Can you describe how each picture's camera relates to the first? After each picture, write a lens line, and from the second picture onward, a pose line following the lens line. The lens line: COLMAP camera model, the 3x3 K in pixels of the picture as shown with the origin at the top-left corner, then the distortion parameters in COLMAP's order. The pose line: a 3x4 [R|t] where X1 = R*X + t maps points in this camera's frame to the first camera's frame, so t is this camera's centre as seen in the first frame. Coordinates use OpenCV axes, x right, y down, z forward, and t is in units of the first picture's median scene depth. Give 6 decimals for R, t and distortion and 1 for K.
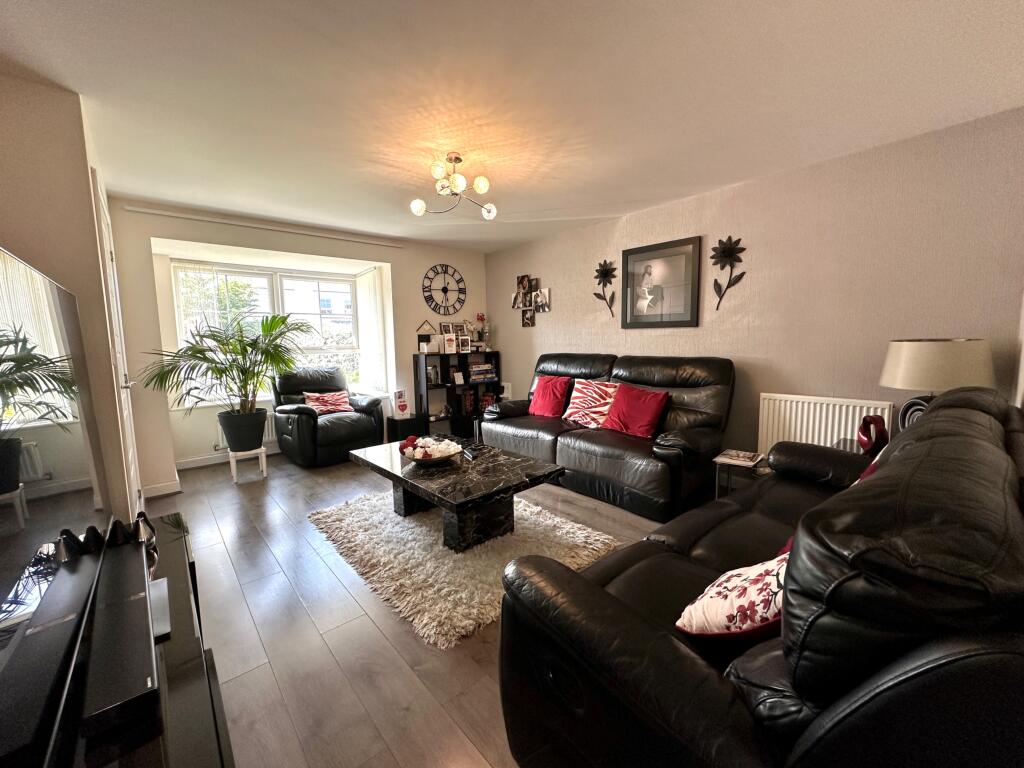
lens RADIAL K [[413.2, 0, 512.1], [0, 413.2, 387.1], [0, 0, 1]] dist [0.003508, 0.000307]
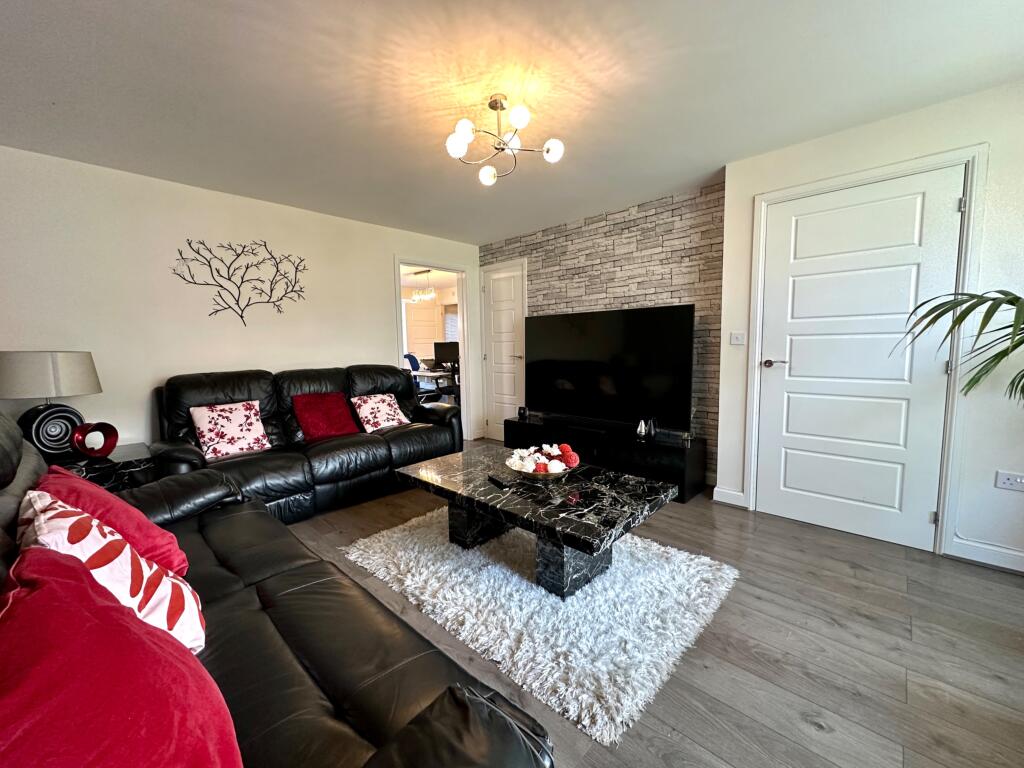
lens RADIAL K [[413.2, 0, 507.8], [0, 413.2, 377.5], [0, 0, 1]] dist [0.003508, 0.000307]
pose [[-0.995216, 0.060195, -0.076957, 0.076290], [0.042386, 0.975687, 0.215033, -0.101984], [0.088029, 0.210742, -0.973570, 0.827788]]
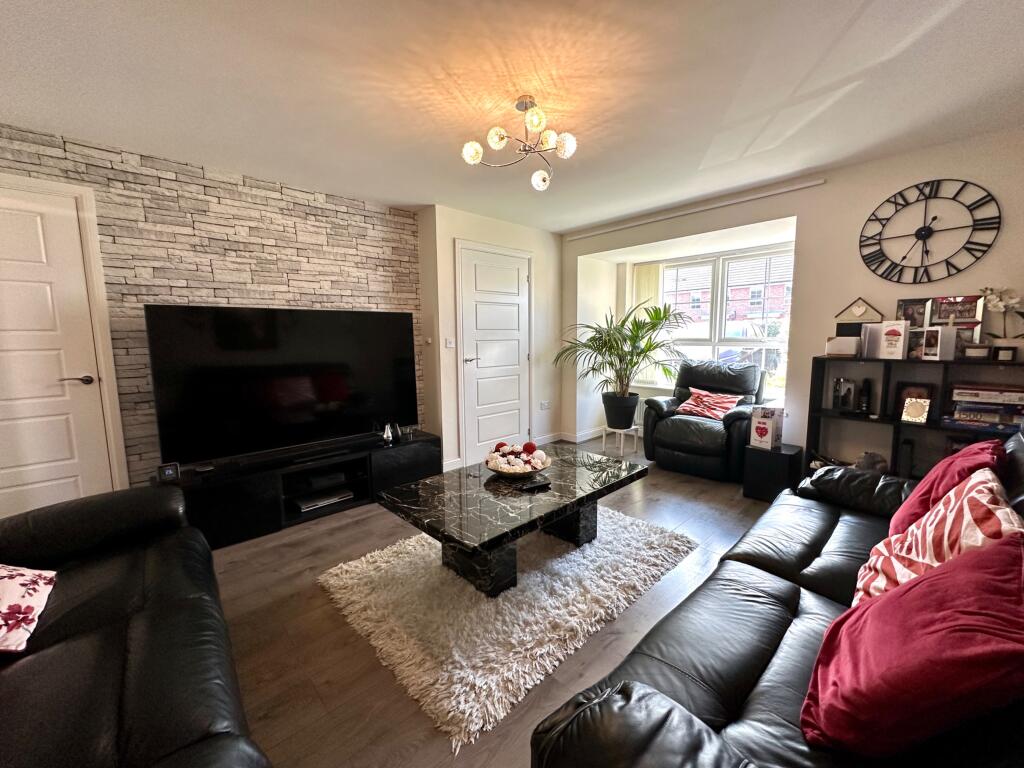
lens RADIAL K [[413.2, 0, 507.5], [0, 413.2, 382.0], [0, 0, 1]] dist [0.003508, 0.000307]
pose [[0.034696, 0.133913, -0.990386, 0.353316], [-0.106143, 0.985871, 0.129584, -0.068783], [0.993745, 0.100627, 0.048420, 0.496021]]
